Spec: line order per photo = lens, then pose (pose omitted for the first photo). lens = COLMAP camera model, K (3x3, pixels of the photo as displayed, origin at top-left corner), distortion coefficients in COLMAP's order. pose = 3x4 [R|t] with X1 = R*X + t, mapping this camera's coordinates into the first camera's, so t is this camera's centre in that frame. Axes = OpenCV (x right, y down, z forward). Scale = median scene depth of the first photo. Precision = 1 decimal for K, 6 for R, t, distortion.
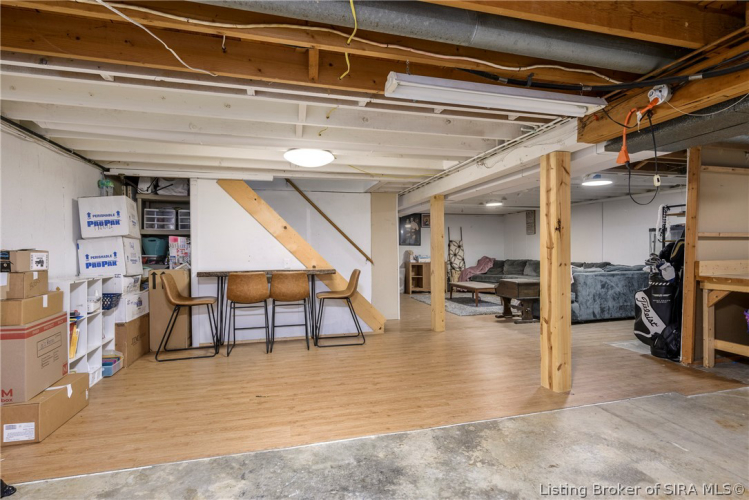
lens RADIAL K [[369.4, 0, 374.5], [0, 369.4, 250.0], [0, 0, 1]] dist [-0.001014, 0.000031]
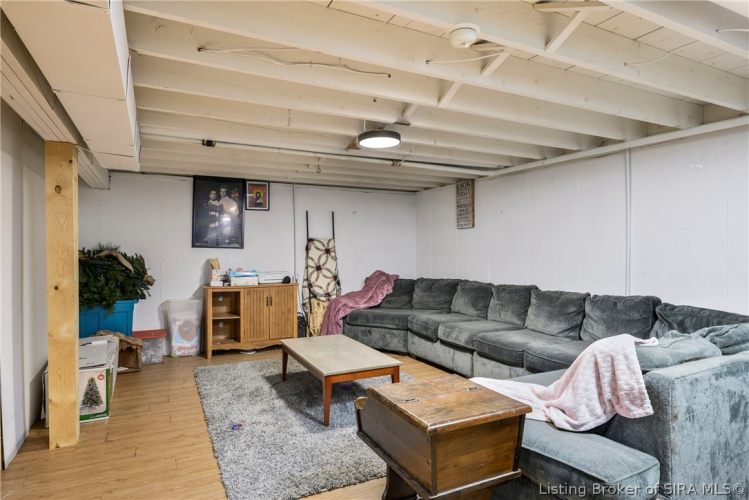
lens RADIAL K [[439.6, 0, 374.5], [0, 439.6, 250.0], [0, 0, 1]] dist [-0.000311, -0.000006]
pose [[0.977241, 0.009041, 0.211940, 0.175455], [-0.008202, 0.999955, -0.004841, -0.008817], [-0.211974, 0.002993, 0.977271, 0.439982]]
